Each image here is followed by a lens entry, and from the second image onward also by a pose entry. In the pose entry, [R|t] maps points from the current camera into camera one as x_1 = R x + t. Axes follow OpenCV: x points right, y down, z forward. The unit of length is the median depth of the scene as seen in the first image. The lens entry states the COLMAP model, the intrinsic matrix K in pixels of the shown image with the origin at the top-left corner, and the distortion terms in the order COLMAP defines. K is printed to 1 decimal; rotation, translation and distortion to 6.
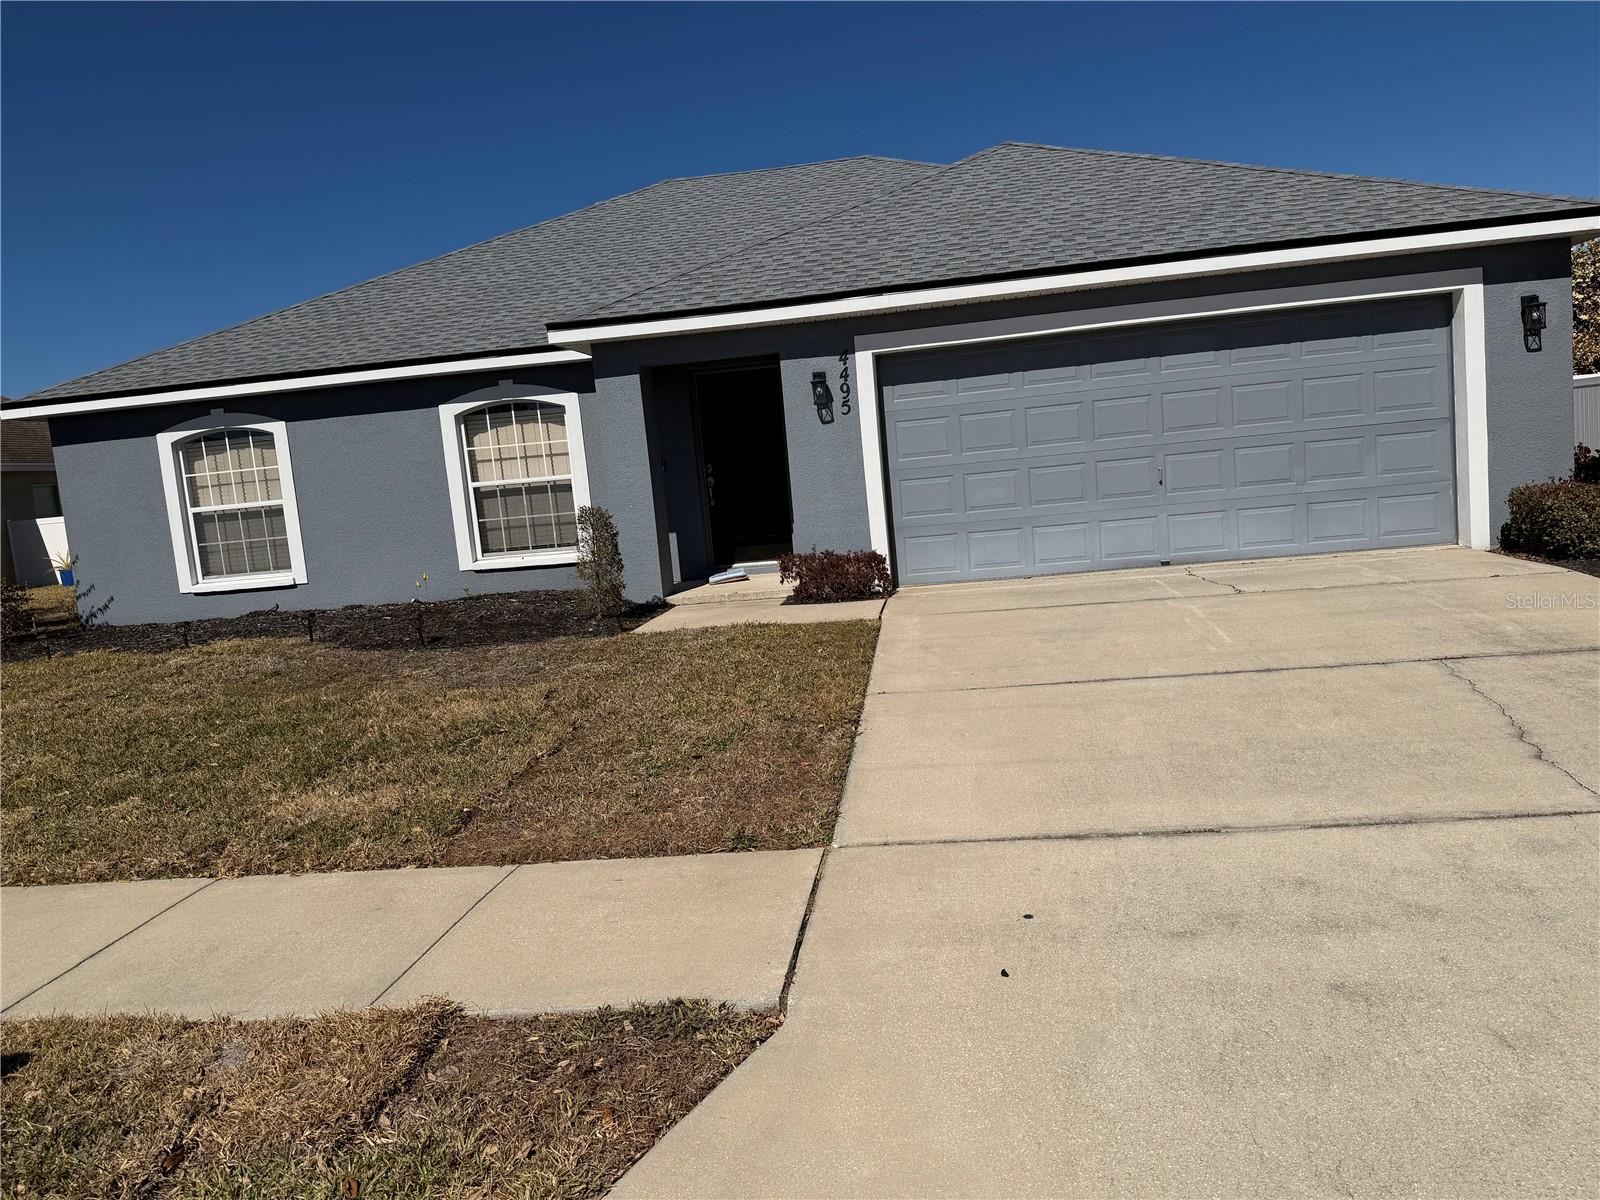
lens RADIAL K [[1140.6, 0, 804.2], [0, 1140.6, 605.3], [0, 0, 1]] dist [0.080524, -0.094608]
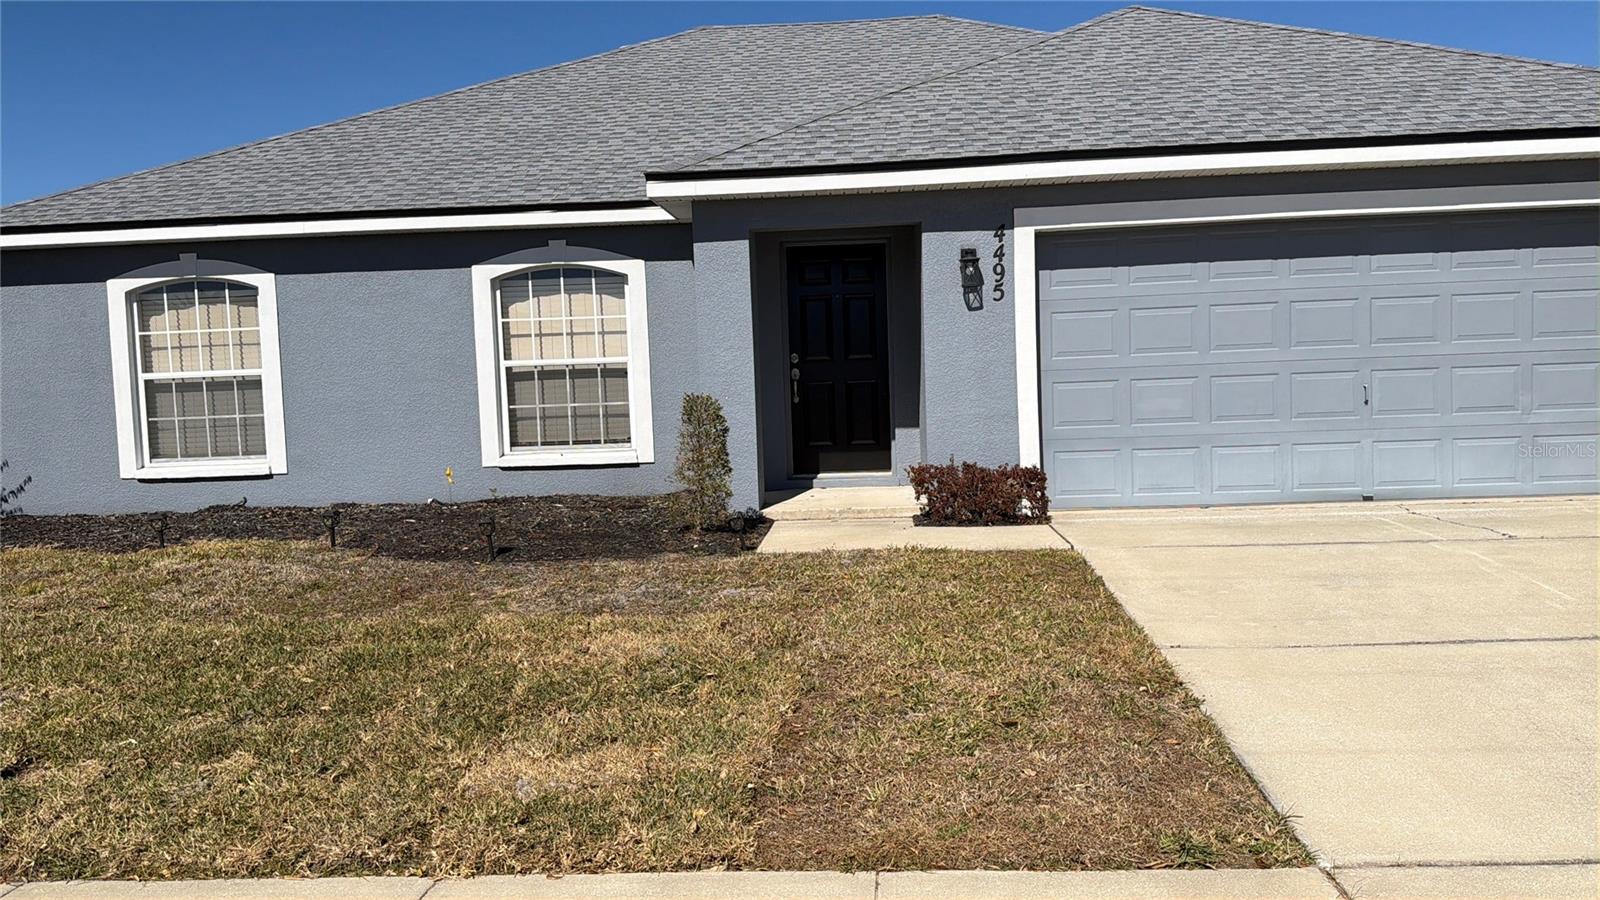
lens RADIAL K [[1278.0, 0, 792.1], [0, 1278.0, 454.0], [0, 0, 1]] dist [0.085518, -0.091431]
pose [[0.996224, 0.049188, 0.071539, -0.173298], [-0.044953, 0.997207, -0.059644, 0.006702], [-0.074273, 0.056203, 0.995653, 0.085899]]
